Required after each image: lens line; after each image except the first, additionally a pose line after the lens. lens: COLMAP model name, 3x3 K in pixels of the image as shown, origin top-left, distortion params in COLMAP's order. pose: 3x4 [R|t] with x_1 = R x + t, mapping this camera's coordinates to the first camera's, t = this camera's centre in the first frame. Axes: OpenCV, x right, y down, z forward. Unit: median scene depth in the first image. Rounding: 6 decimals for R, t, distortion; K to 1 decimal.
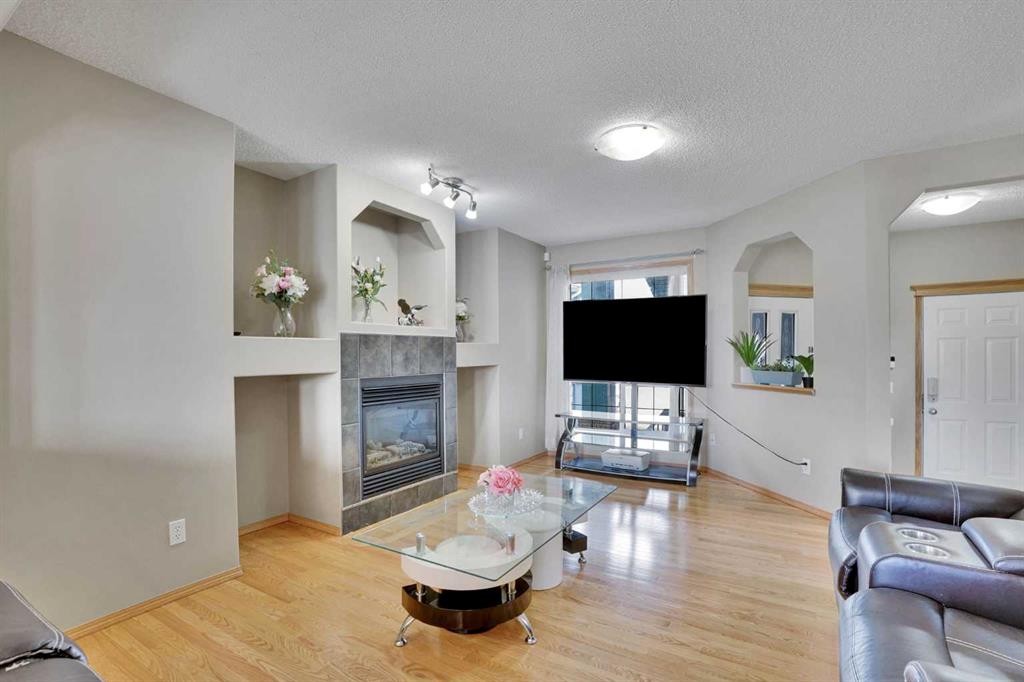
lens RADIAL K [[487.1, 0, 511.4], [0, 487.1, 347.7], [0, 0, 1]] dist [-0.038619, 0.000249]
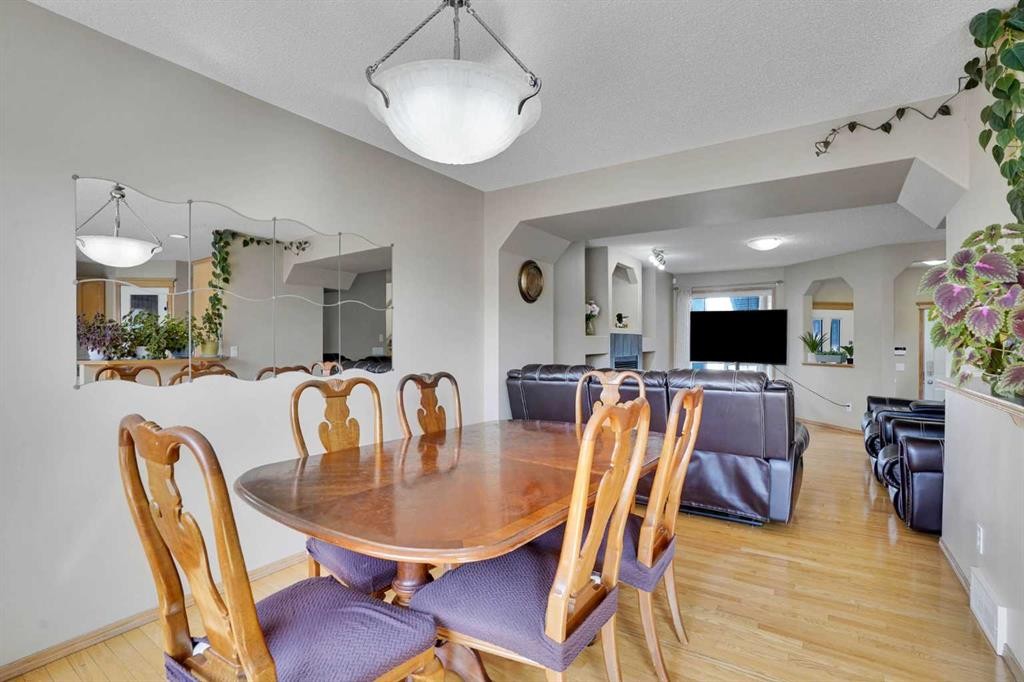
lens RADIAL K [[487.1, 0, 511.4], [0, 487.1, 347.7], [0, 0, 1]] dist [-0.038619, 0.000249]
pose [[0.998729, 0.004114, -0.050240, -0.459884], [-0.003435, 0.999902, 0.013606, 0.002793], [0.050291, -0.013417, 0.998644, -0.698838]]
